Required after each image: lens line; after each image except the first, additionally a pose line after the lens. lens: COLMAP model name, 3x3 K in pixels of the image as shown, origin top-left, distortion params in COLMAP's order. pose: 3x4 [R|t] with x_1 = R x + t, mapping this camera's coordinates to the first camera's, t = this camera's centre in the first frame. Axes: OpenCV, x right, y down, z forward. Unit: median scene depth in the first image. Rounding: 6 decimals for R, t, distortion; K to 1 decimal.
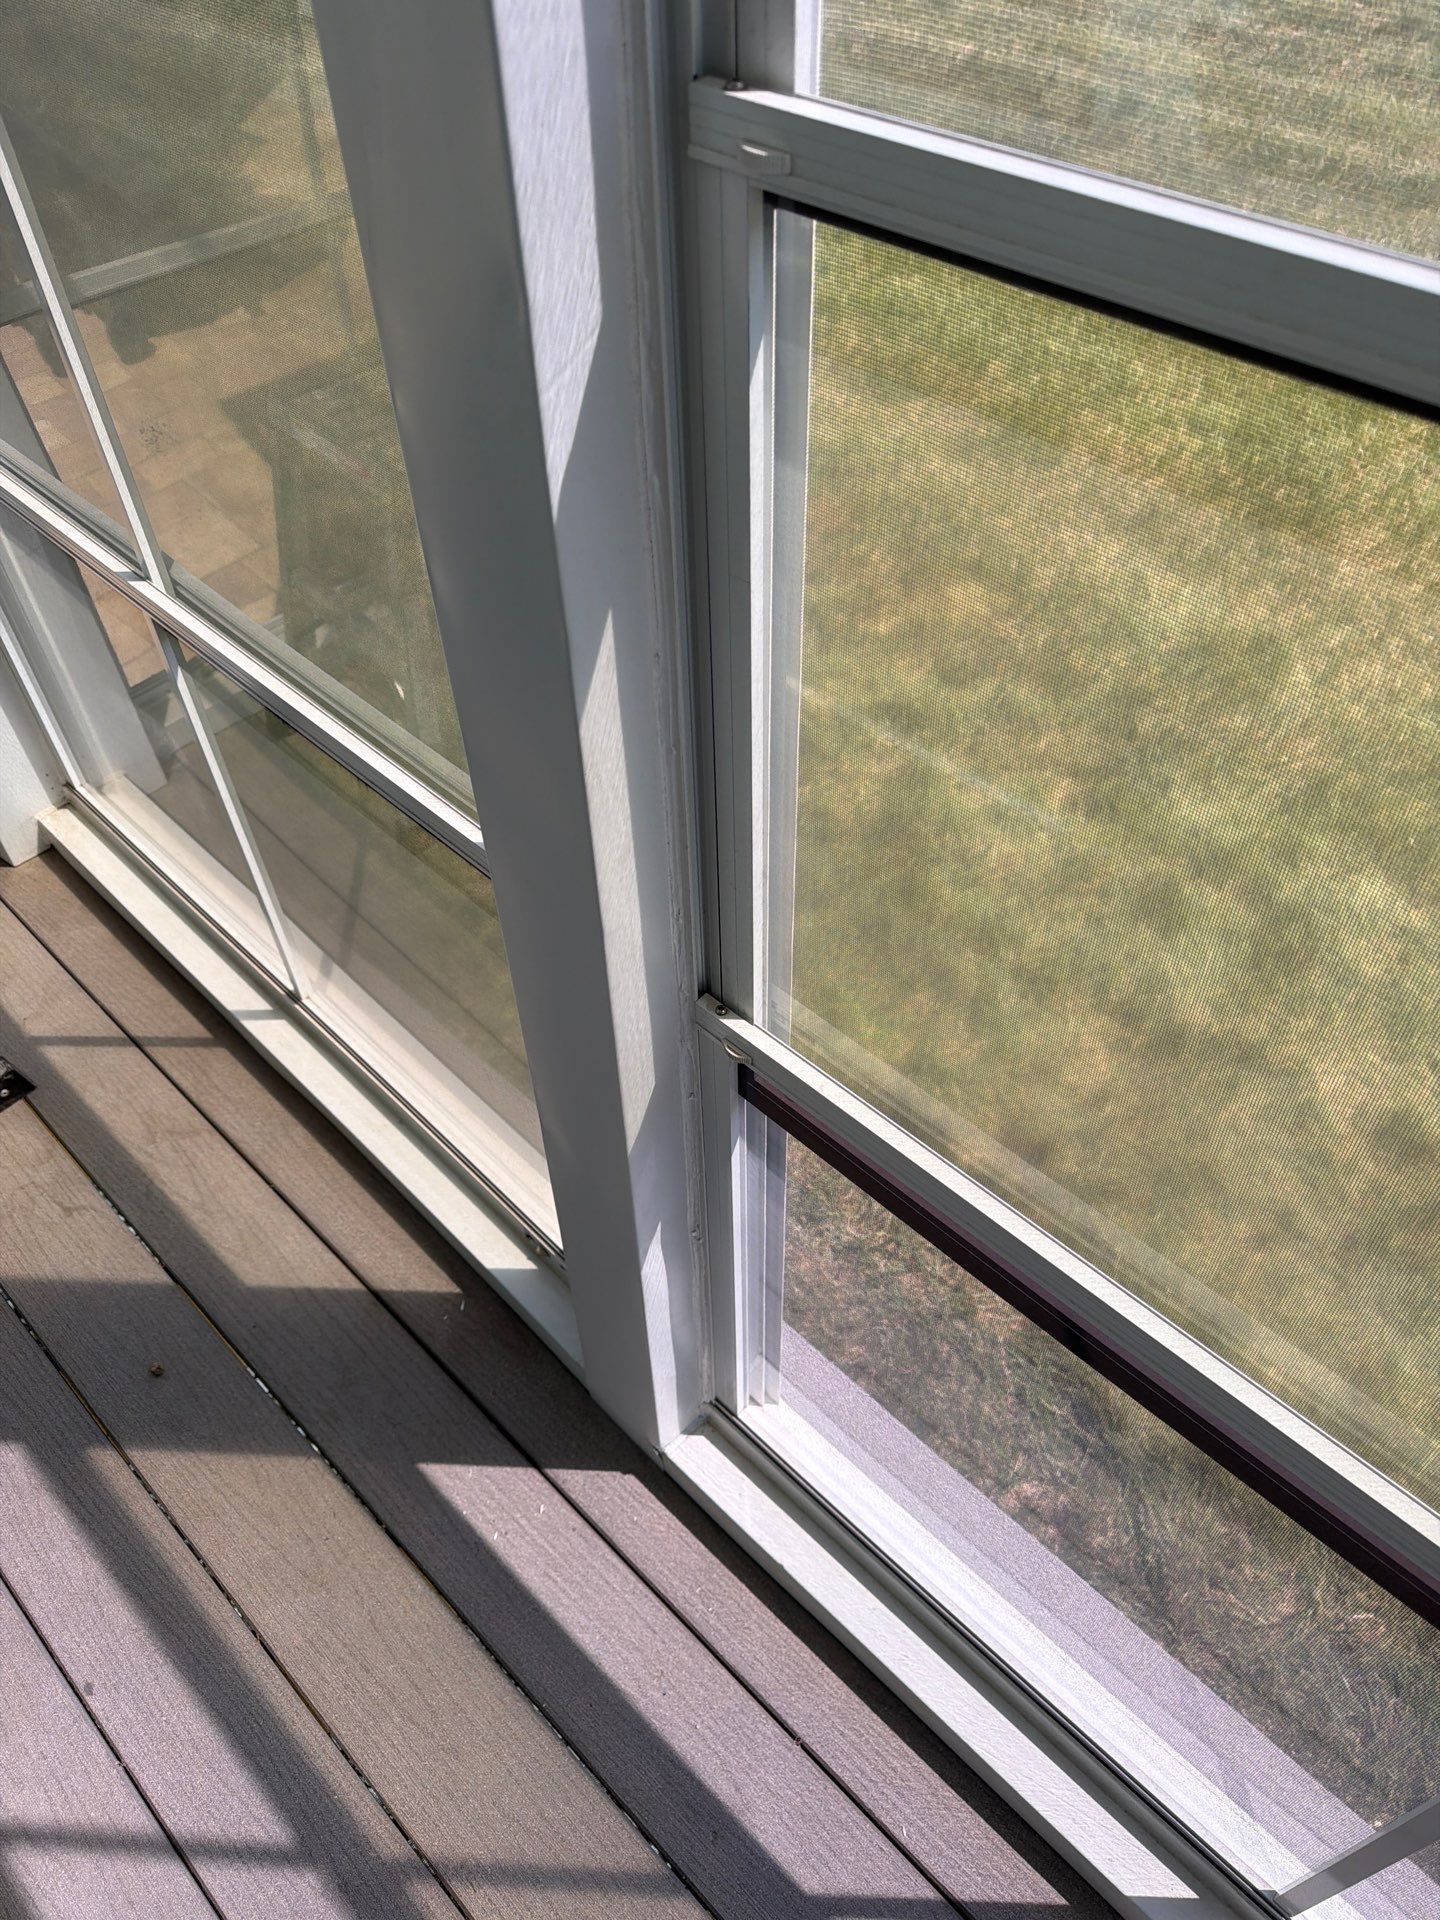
lens RADIAL K [[1341.0, 0, 731.7], [0, 1341.0, 965.9], [0, 0, 1]] dist [0.064925, -0.074666]
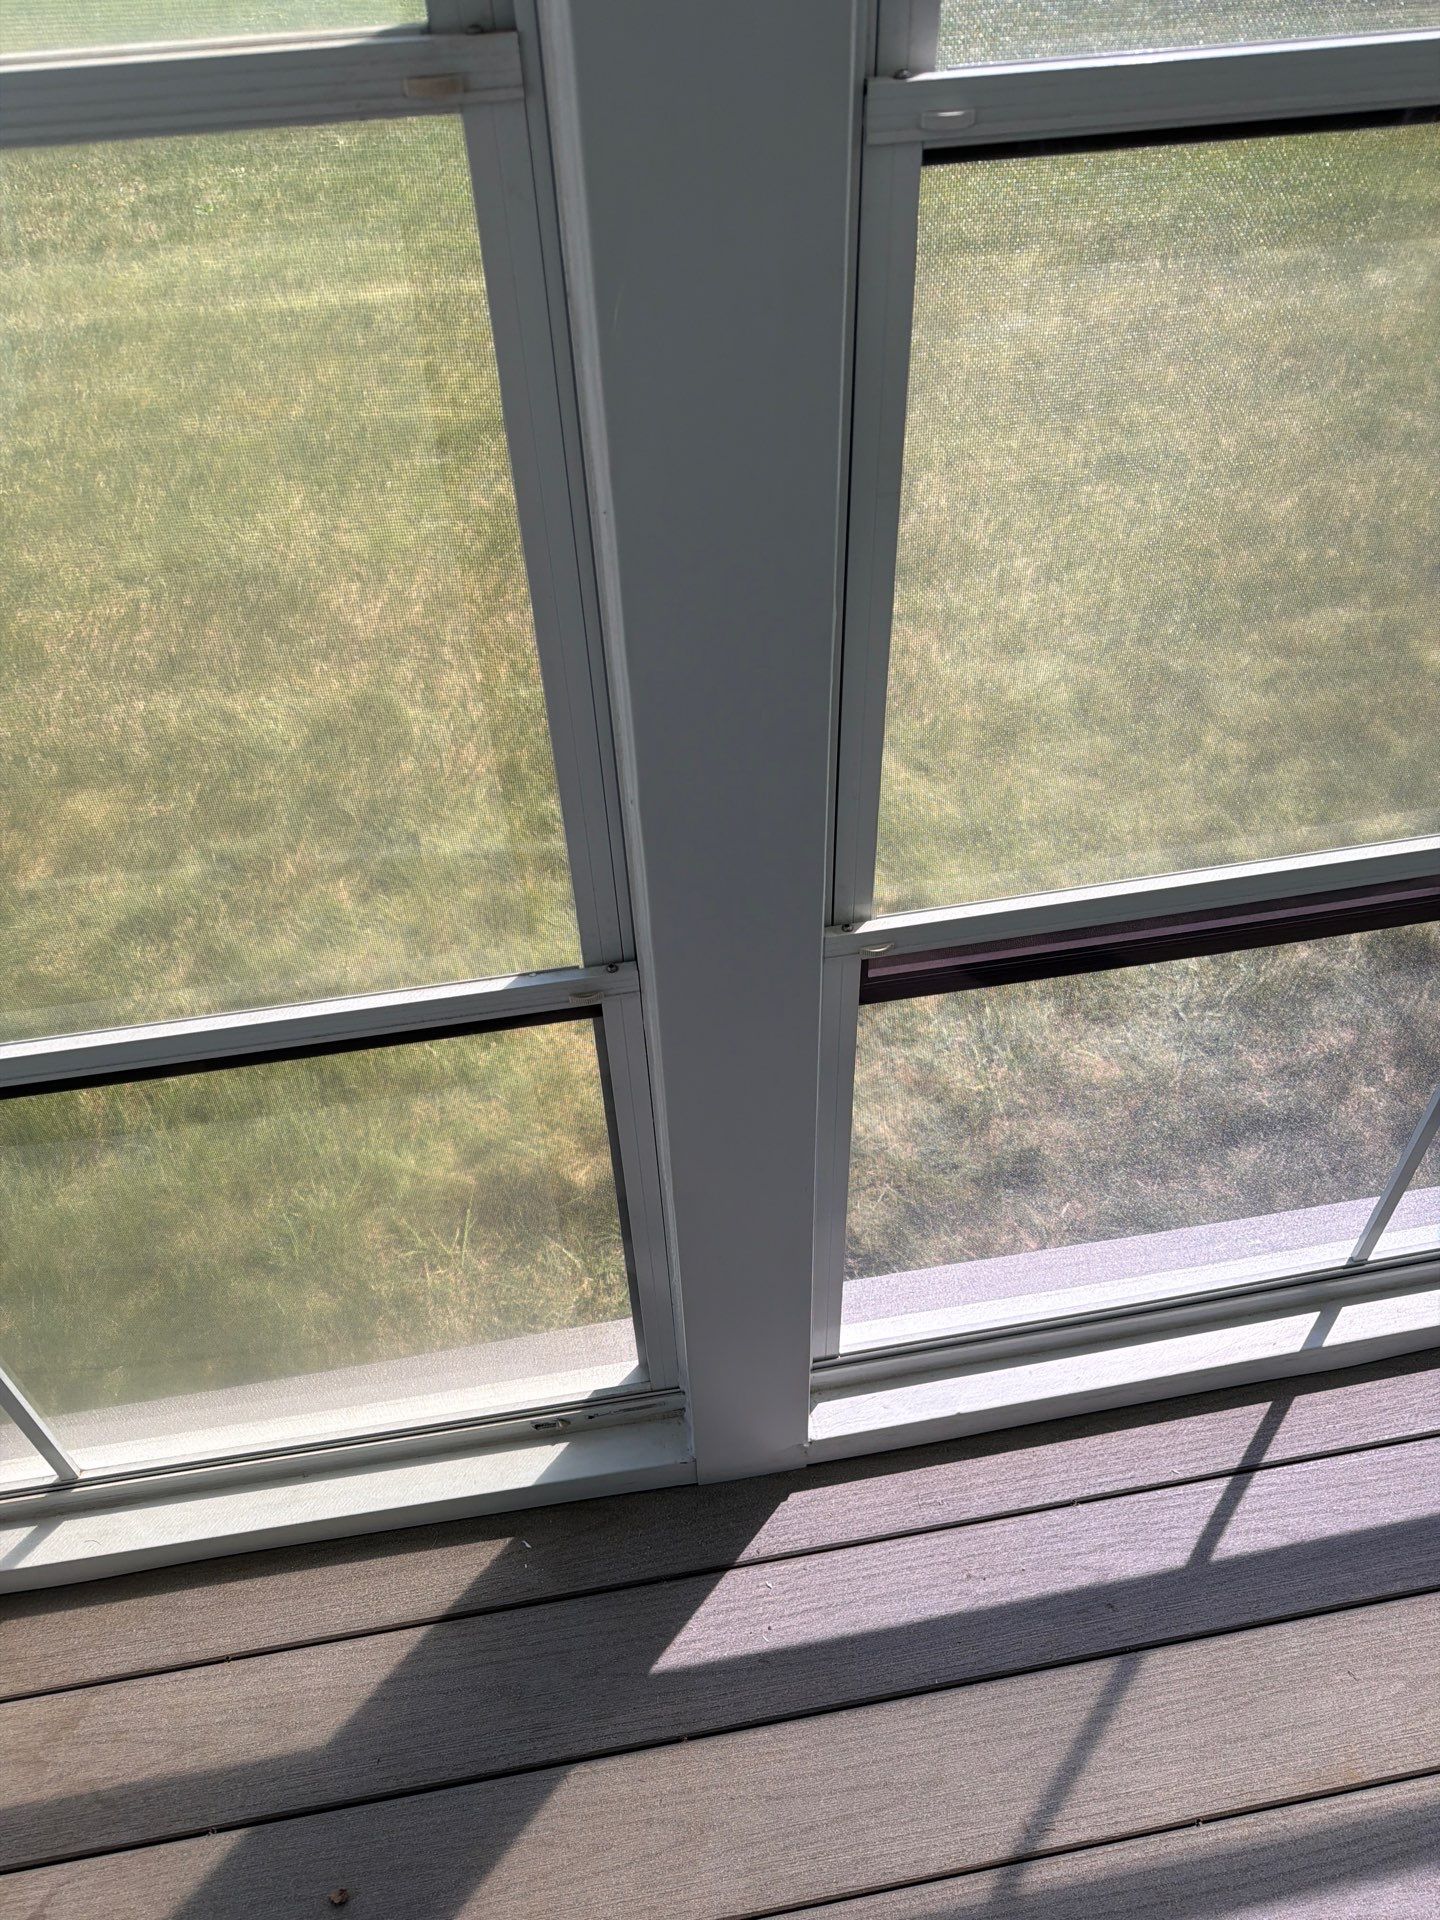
lens RADIAL K [[1341.0, 0, 731.7], [0, 1341.0, 965.9], [0, 0, 1]] dist [0.064925, -0.074666]
pose [[0.592703, -0.566050, 0.572966, -0.393353], [0.617431, 0.776130, 0.128062, -0.074846], [-0.517186, 0.277864, 0.809512, 0.083111]]
